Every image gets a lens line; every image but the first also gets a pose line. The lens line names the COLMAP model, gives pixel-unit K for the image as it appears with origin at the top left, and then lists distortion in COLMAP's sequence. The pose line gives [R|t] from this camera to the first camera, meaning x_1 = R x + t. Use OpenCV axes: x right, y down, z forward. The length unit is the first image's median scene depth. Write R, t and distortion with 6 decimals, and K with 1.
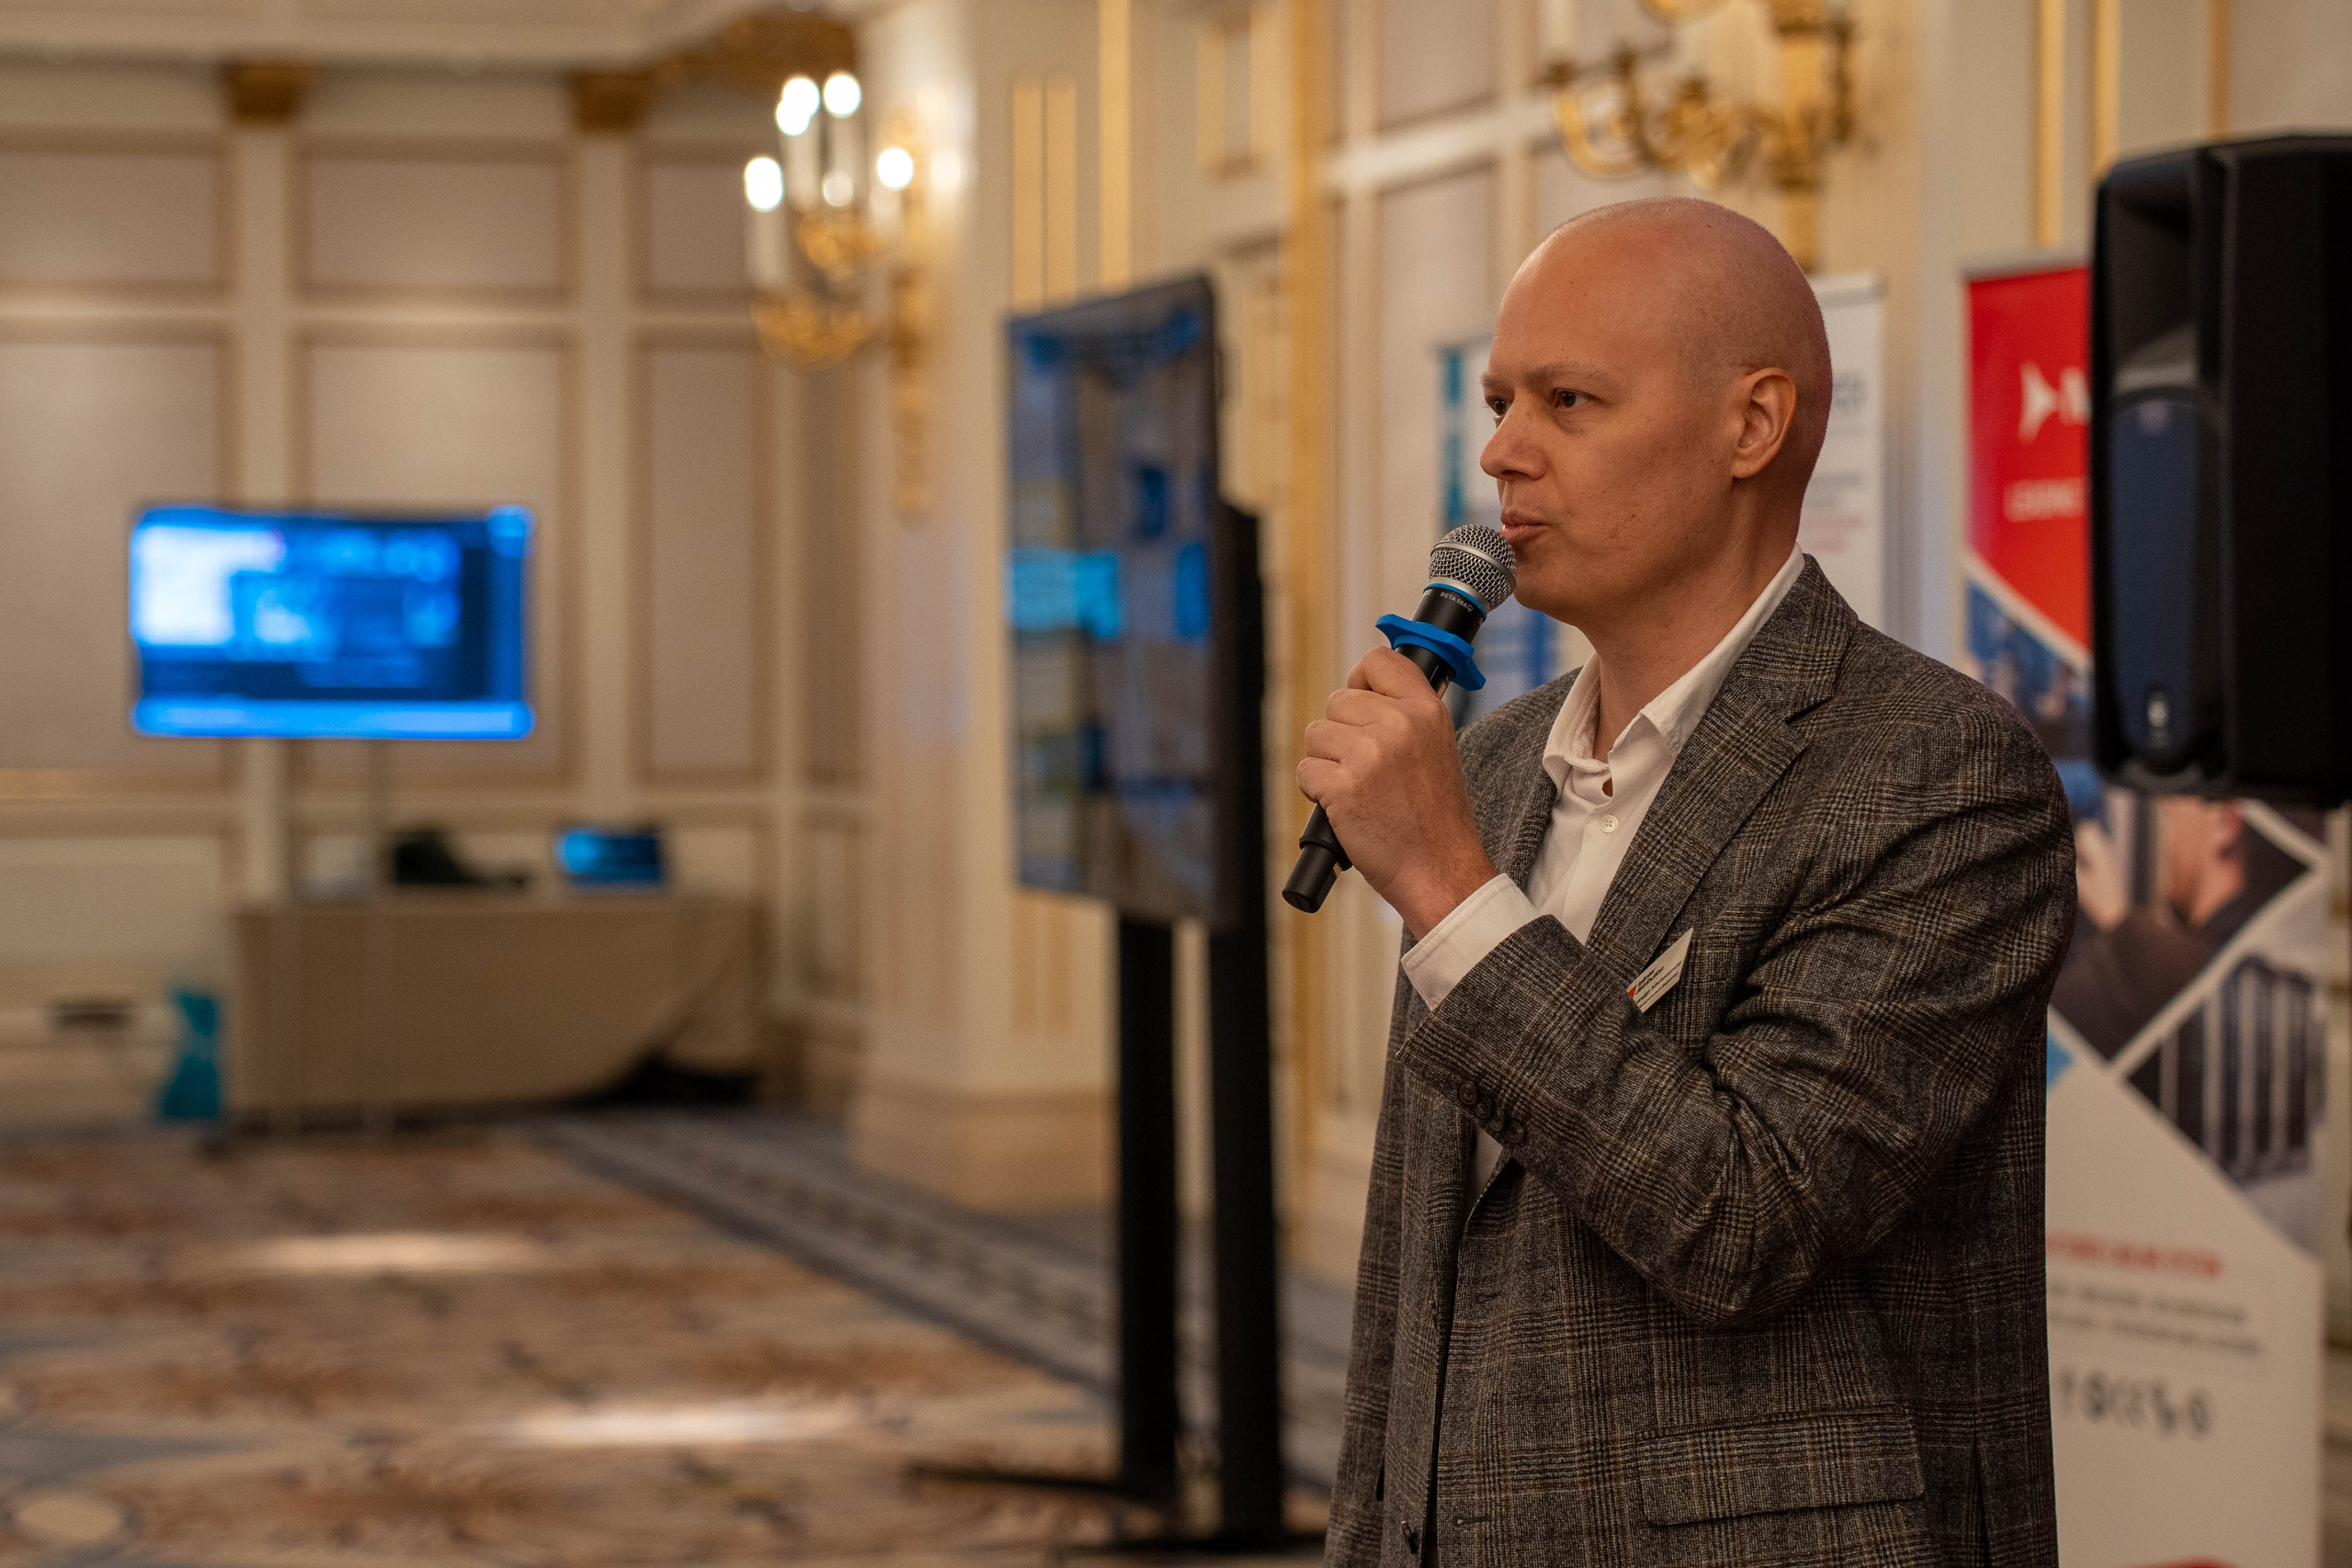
lens RADIAL K [[7029.0, 0, 1179.2], [0, 7029.0, 729.3], [0, 0, 1]] dist [0.634822, -0.086481]
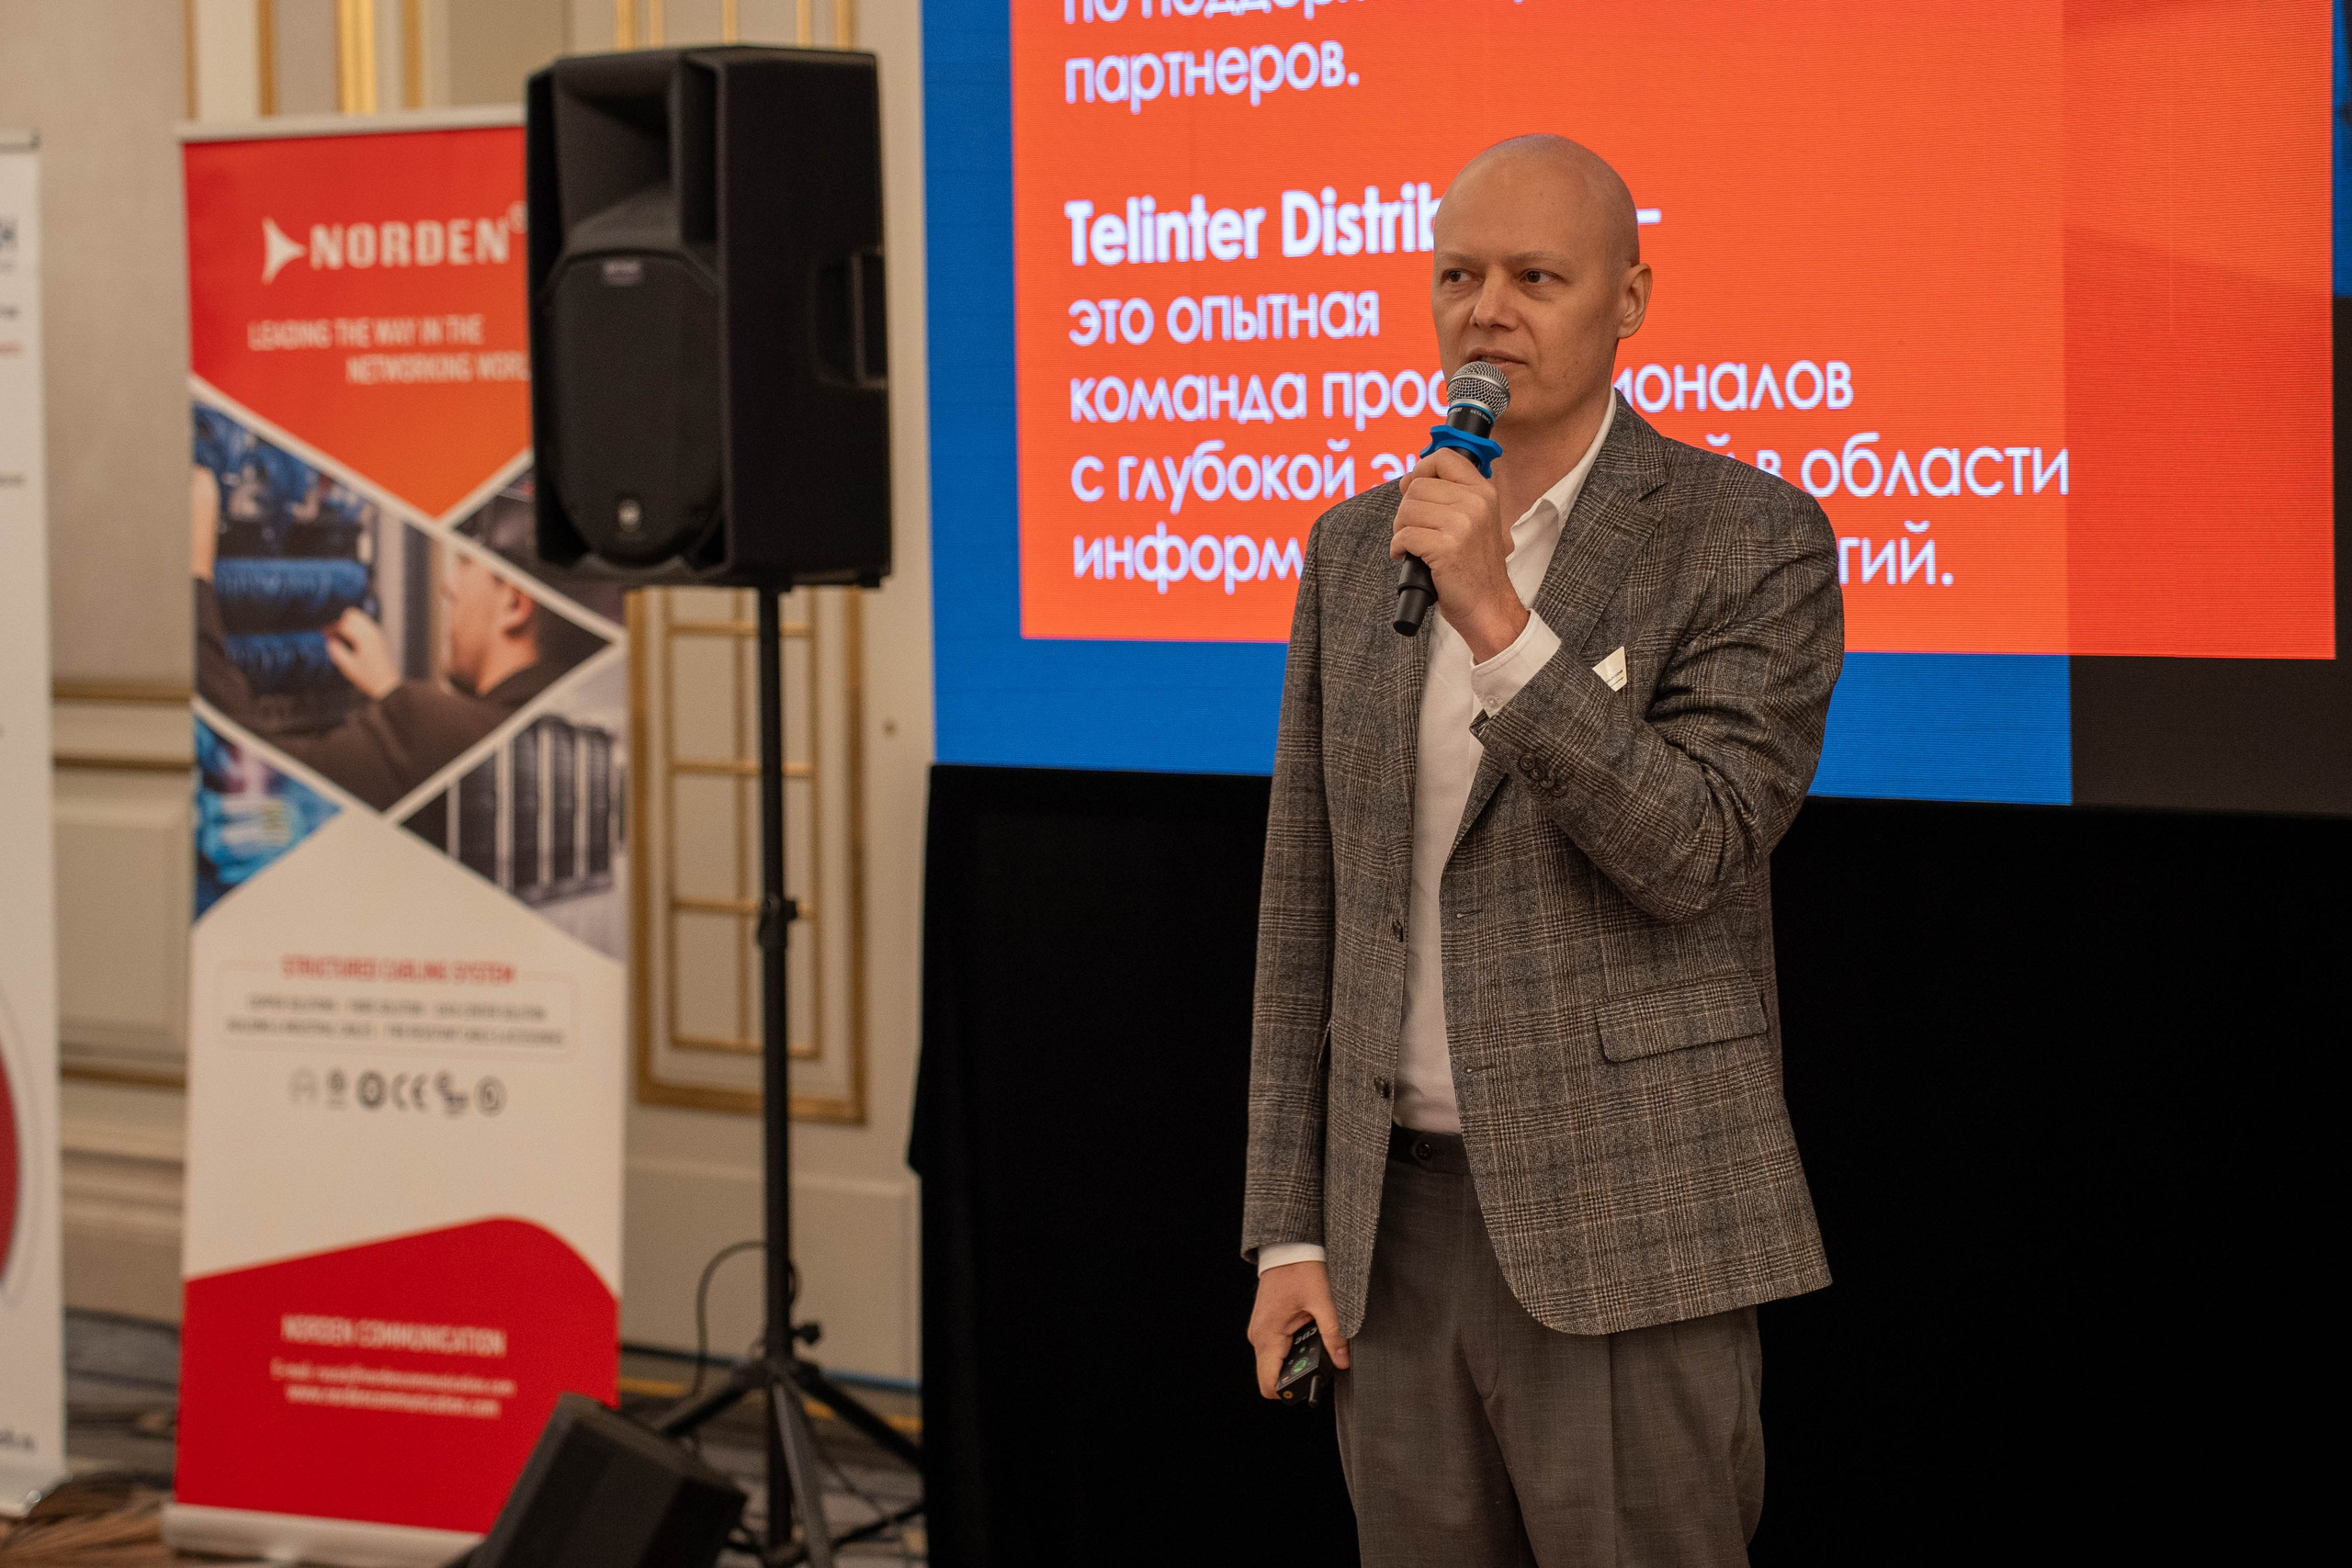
lens RADIAL K [[7014.2, 0, 1176.0], [0, 7014.2, 784.0], [0, 0, 1]] dist [0.611062, 1.113920]
pose [[0.862062, -0.025776, 0.506148, -0.369265], [0.009908, 0.999372, 0.034019, 0.003445], [-0.506707, -0.024311, 0.861776, -0.089960]]
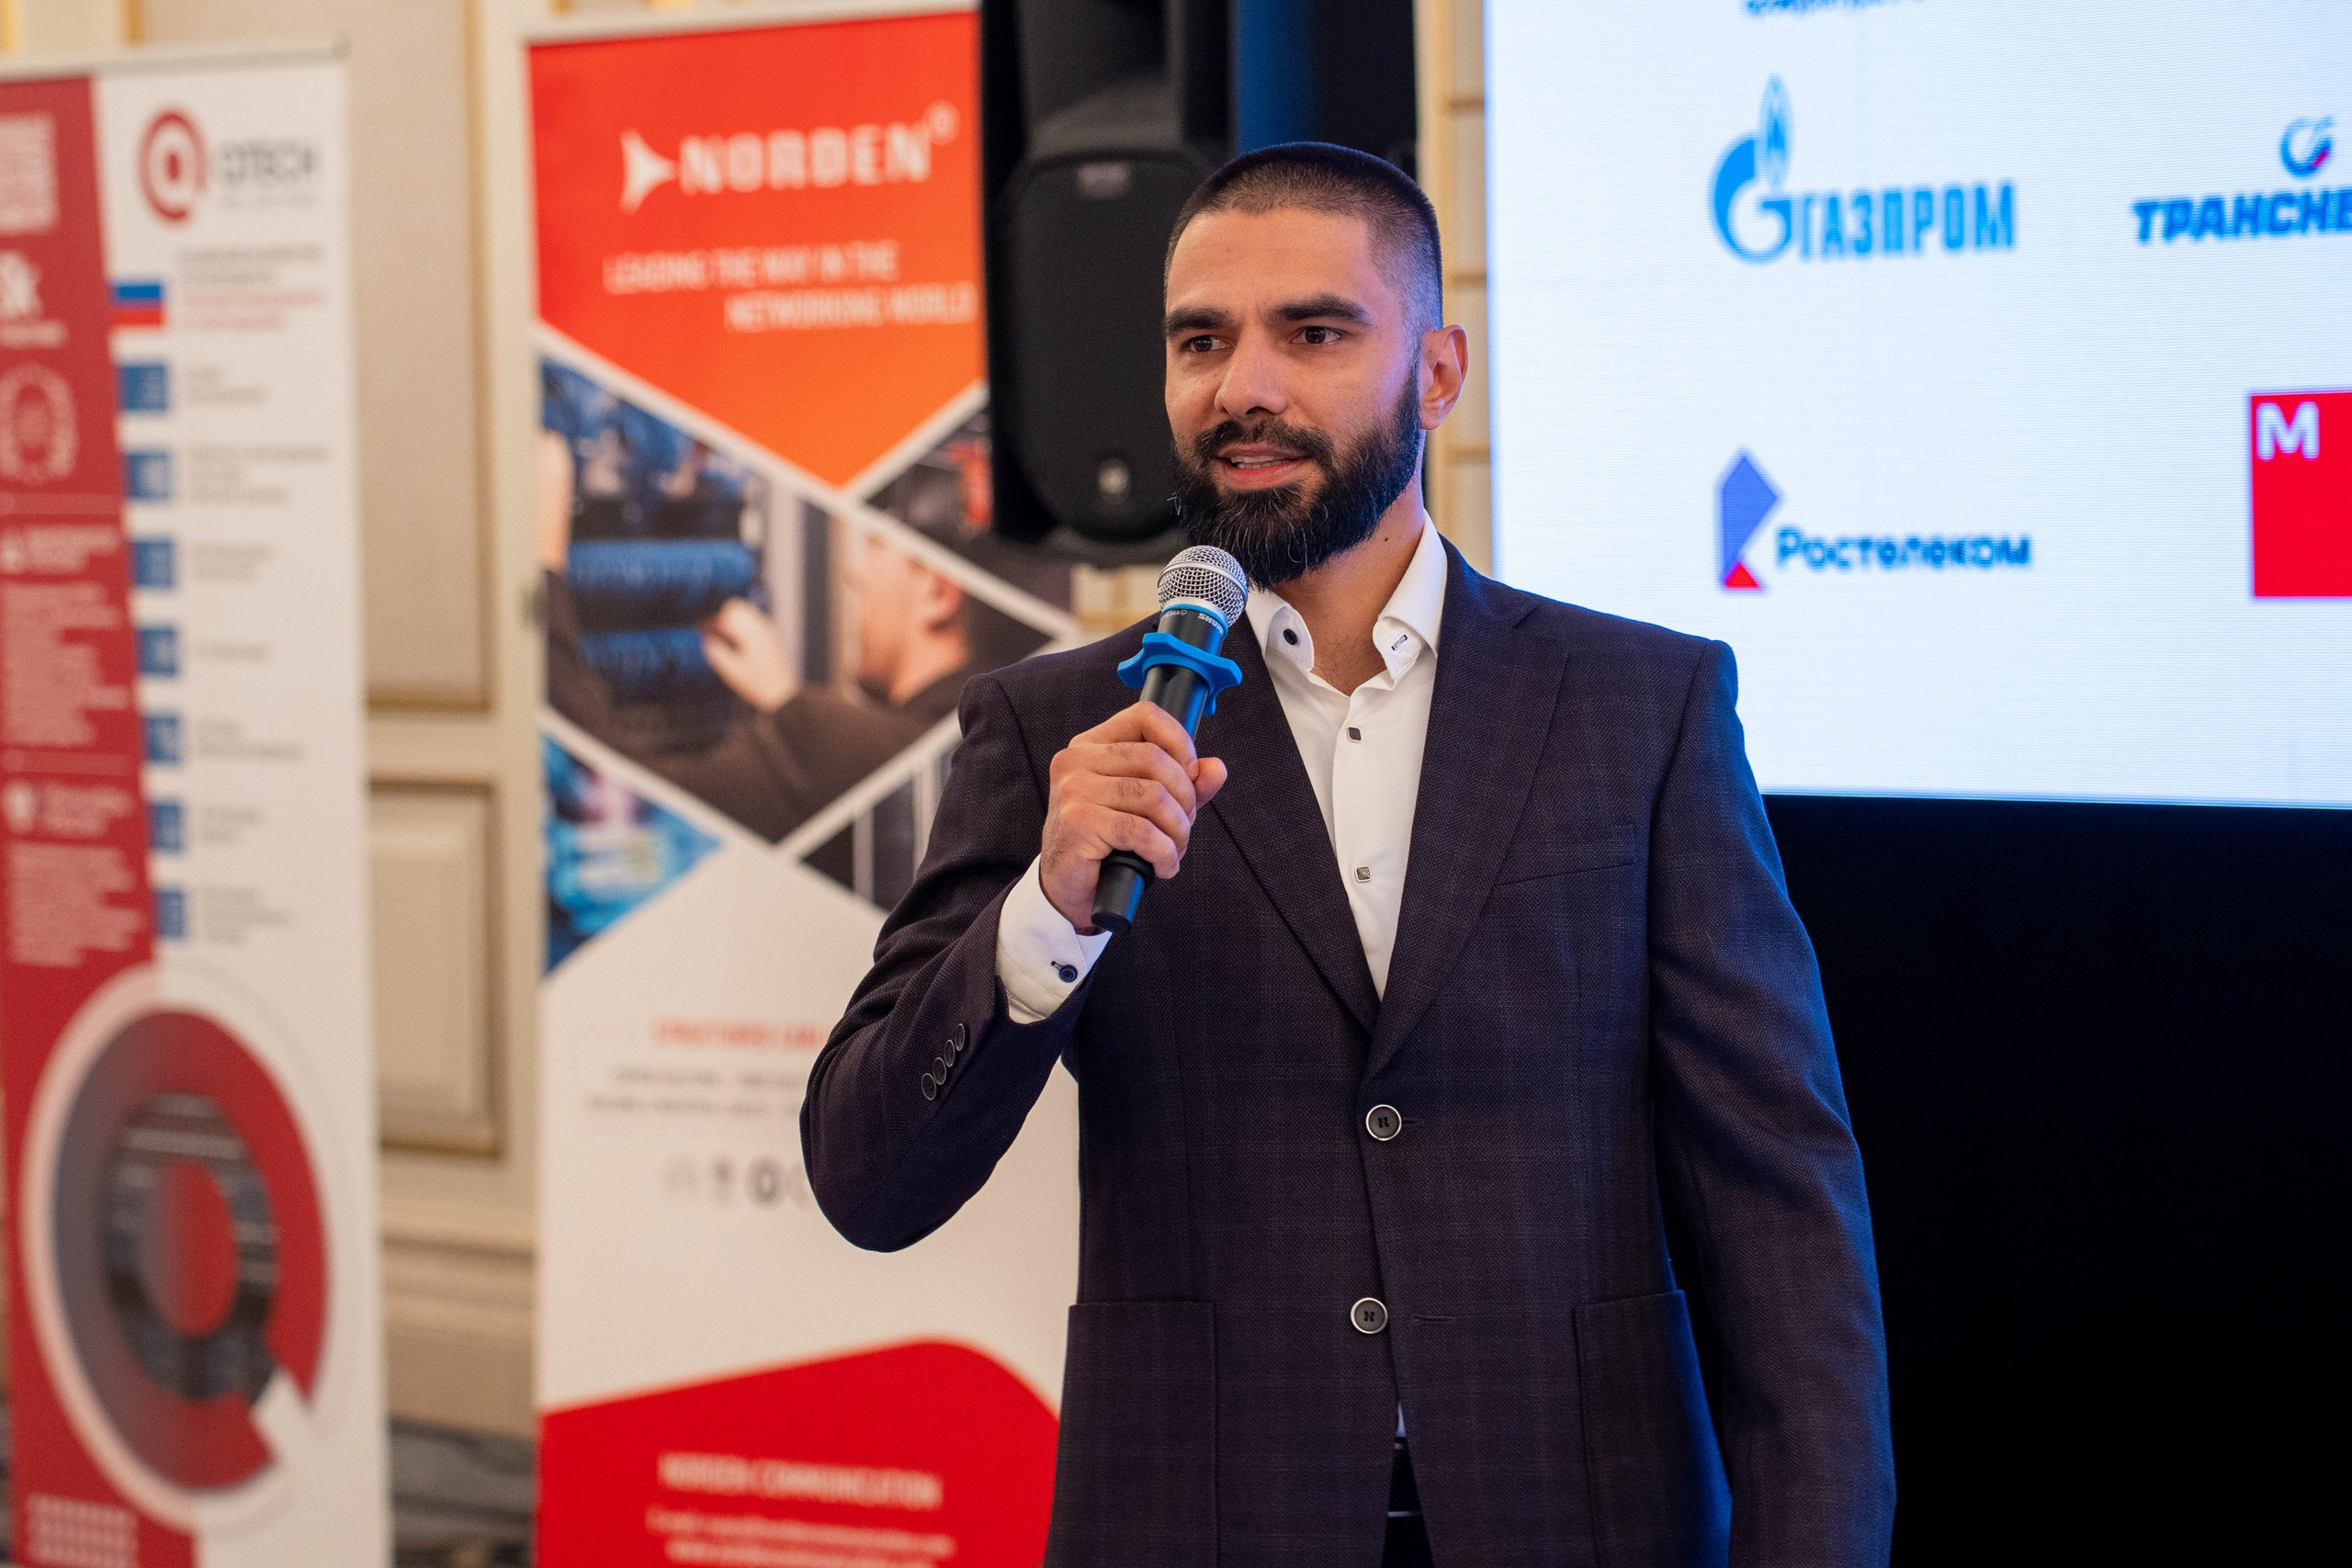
lens RADIAL K [[7014.2, 0, 1176.0], [0, 7014.2, 784.0], [0, 0, 1]] dist [0.611062, 1.113920]
pose [[0.867290, -0.034428, 0.496611, -0.317367], [0.019467, 0.999188, 0.035271, 0.005268], [-0.497422, -0.020923, 0.867257, 0.138319]]
